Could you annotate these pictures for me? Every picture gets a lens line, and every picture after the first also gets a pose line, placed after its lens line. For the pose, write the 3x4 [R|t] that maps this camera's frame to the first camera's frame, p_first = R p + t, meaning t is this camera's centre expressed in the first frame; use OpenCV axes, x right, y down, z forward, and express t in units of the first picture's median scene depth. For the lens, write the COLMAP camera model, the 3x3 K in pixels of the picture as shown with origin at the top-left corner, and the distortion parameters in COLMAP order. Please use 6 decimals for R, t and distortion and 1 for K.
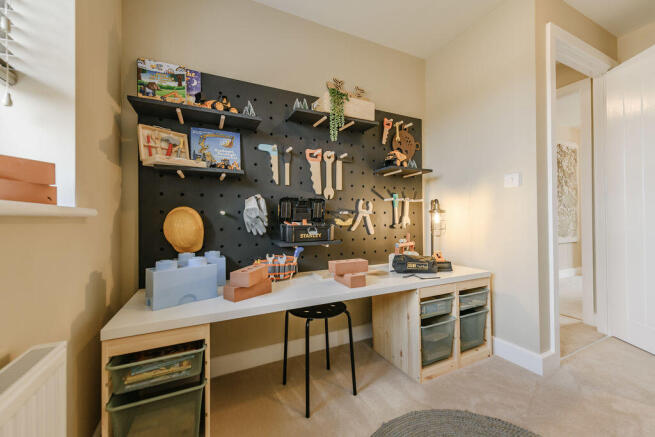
lens RADIAL K [[256.2, 0, 321.7], [0, 256.2, 217.8], [0, 0, 1]] dist [0.003201, 0.000204]
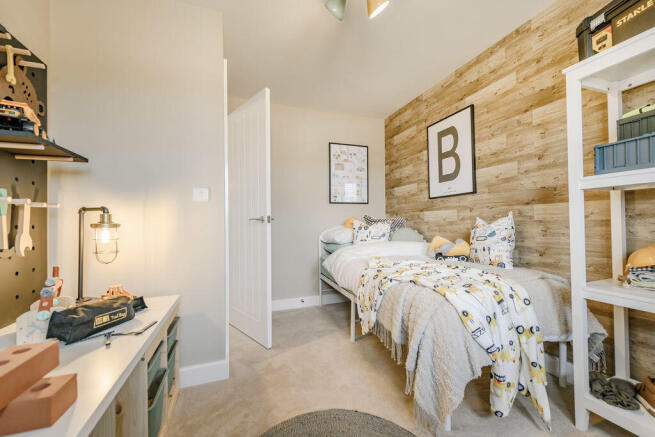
lens RADIAL K [[264.4, 0, 330.5], [0, 264.4, 221.9], [0, 0, 1]] dist [0.002291, -0.000084]
pose [[0.078357, 0.012930, 0.996842, -0.190616], [0.003587, 0.999906, -0.013251, -0.024161], [-0.996919, 0.004614, 0.078303, 0.391945]]
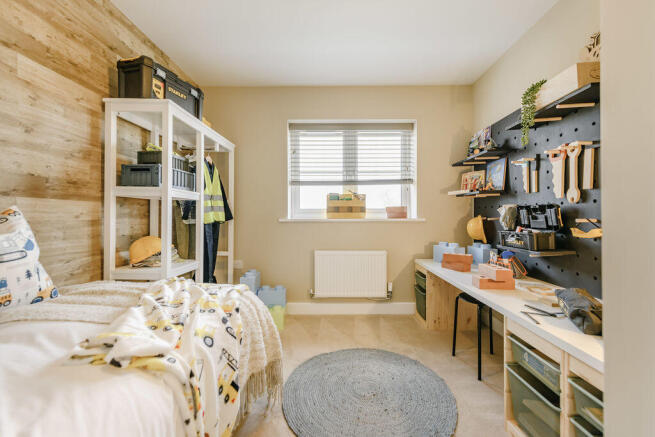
lens RADIAL K [[264.8, 0, 336.3], [0, 264.8, 215.0], [0, 0, 1]] dist [0.002327, 0.000050]
pose [[-0.424122, 0.005729, -0.905587, 1.094138], [0.012515, 0.999922, 0.000464, -0.045158], [0.905519, -0.011137, -0.424160, 0.690731]]
